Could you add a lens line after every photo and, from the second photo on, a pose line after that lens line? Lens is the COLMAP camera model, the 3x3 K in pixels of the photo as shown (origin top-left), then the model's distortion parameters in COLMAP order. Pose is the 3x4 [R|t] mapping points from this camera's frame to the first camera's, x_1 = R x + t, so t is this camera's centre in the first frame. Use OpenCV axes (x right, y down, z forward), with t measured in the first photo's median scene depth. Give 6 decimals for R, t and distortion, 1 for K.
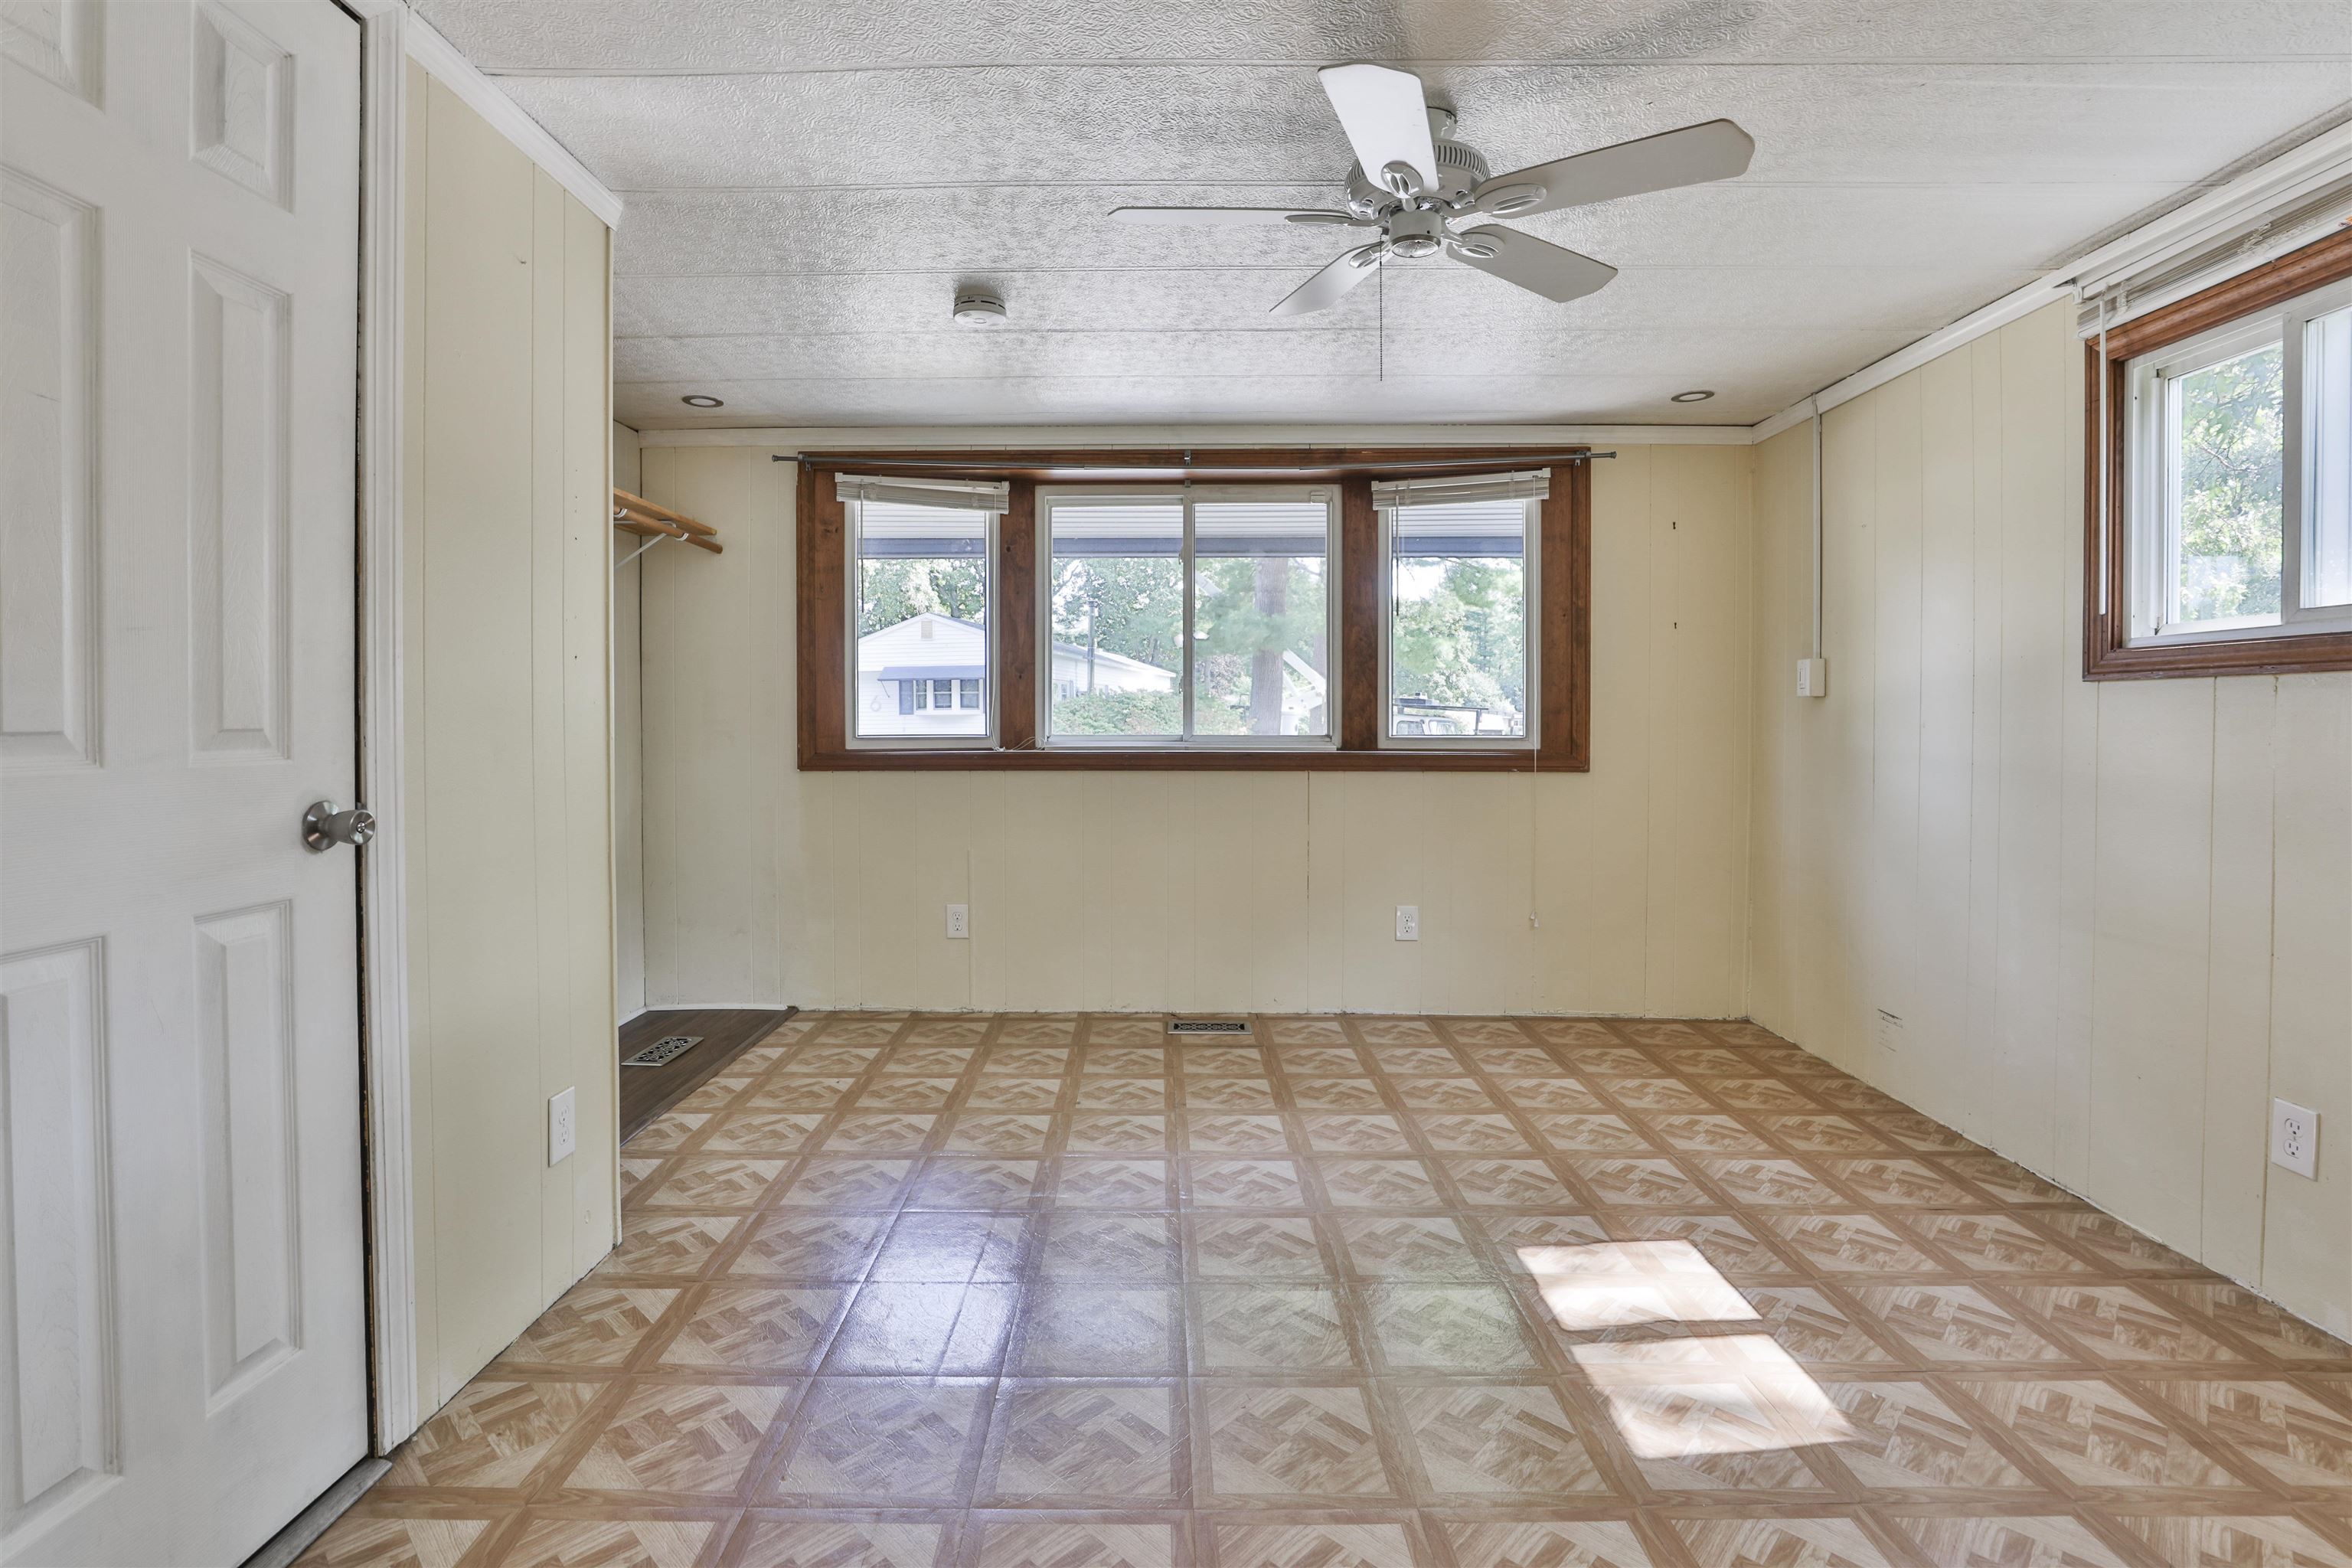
lens RADIAL K [[1101.8, 0, 1188.1], [0, 1101.8, 754.7], [0, 0, 1]] dist [-0.041524, 0.010640]
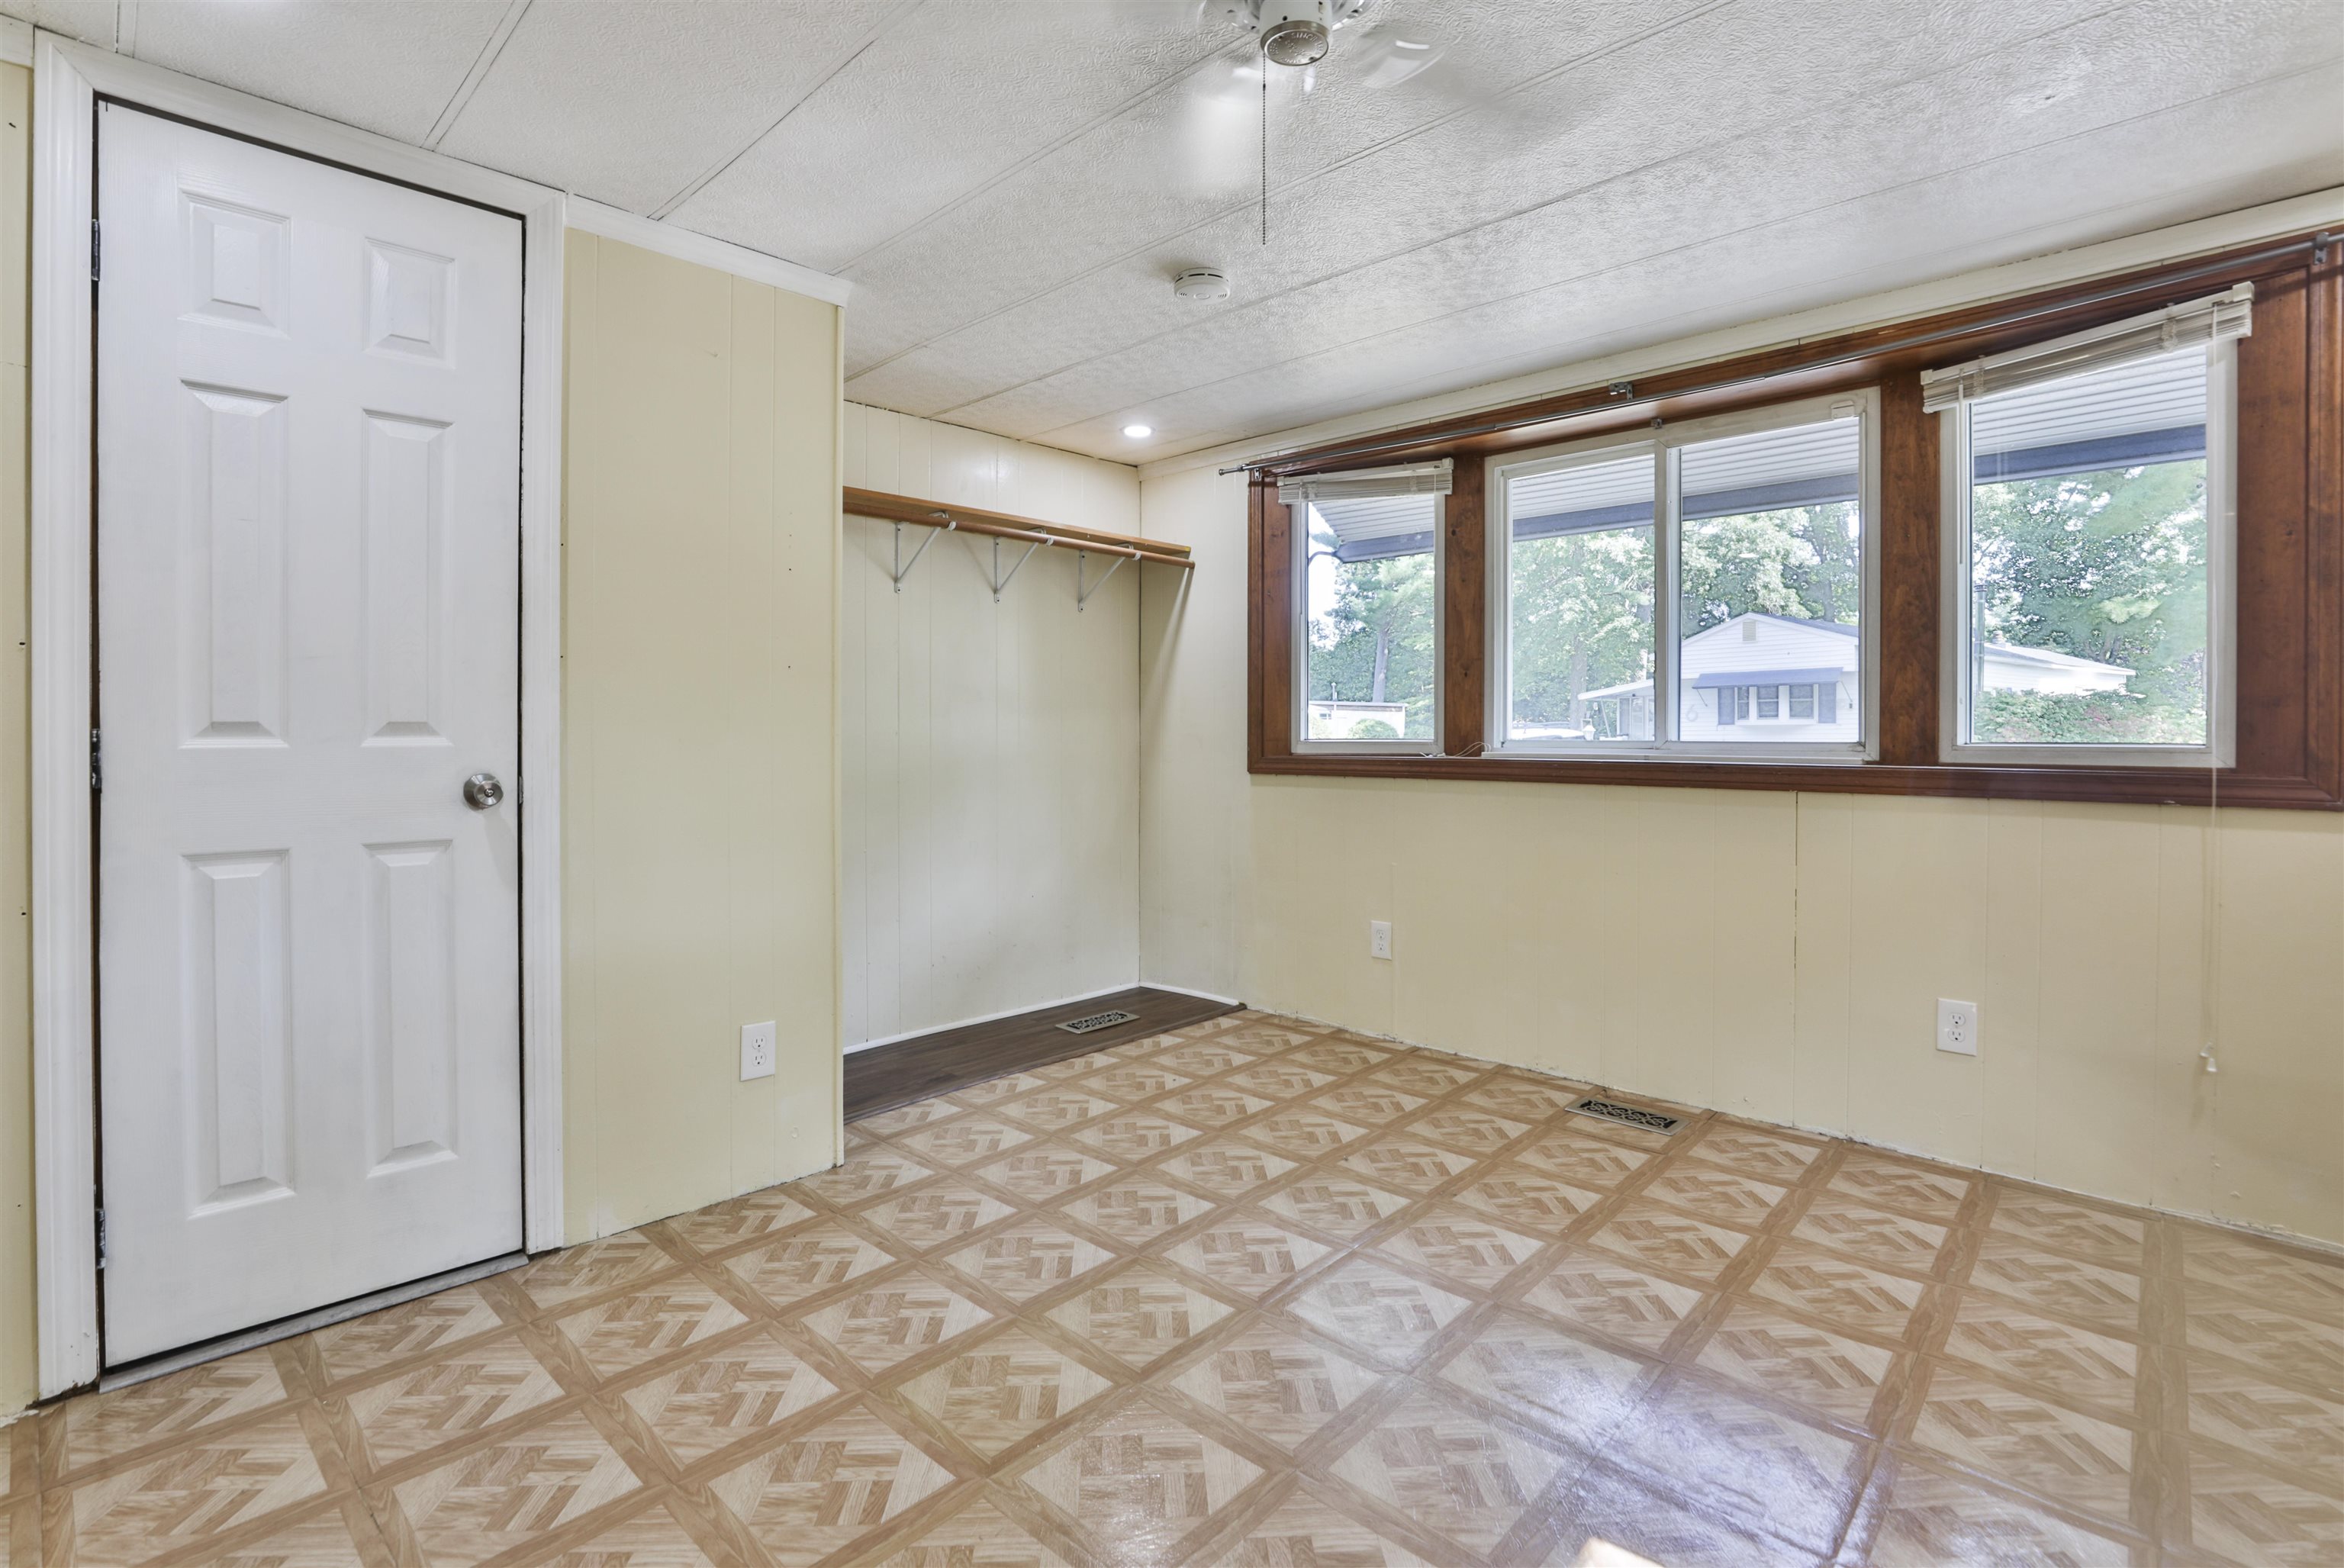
lens RADIAL K [[1098.1, 0, 1157.3], [0, 1098.1, 751.5], [0, 0, 1]] dist [-0.041524, 0.010640]
pose [[0.731273, 0.011855, -0.681982, 0.281143], [-0.020409, 0.999782, -0.004505, 0.000390], [0.681780, 0.017212, 0.731355, 0.192681]]
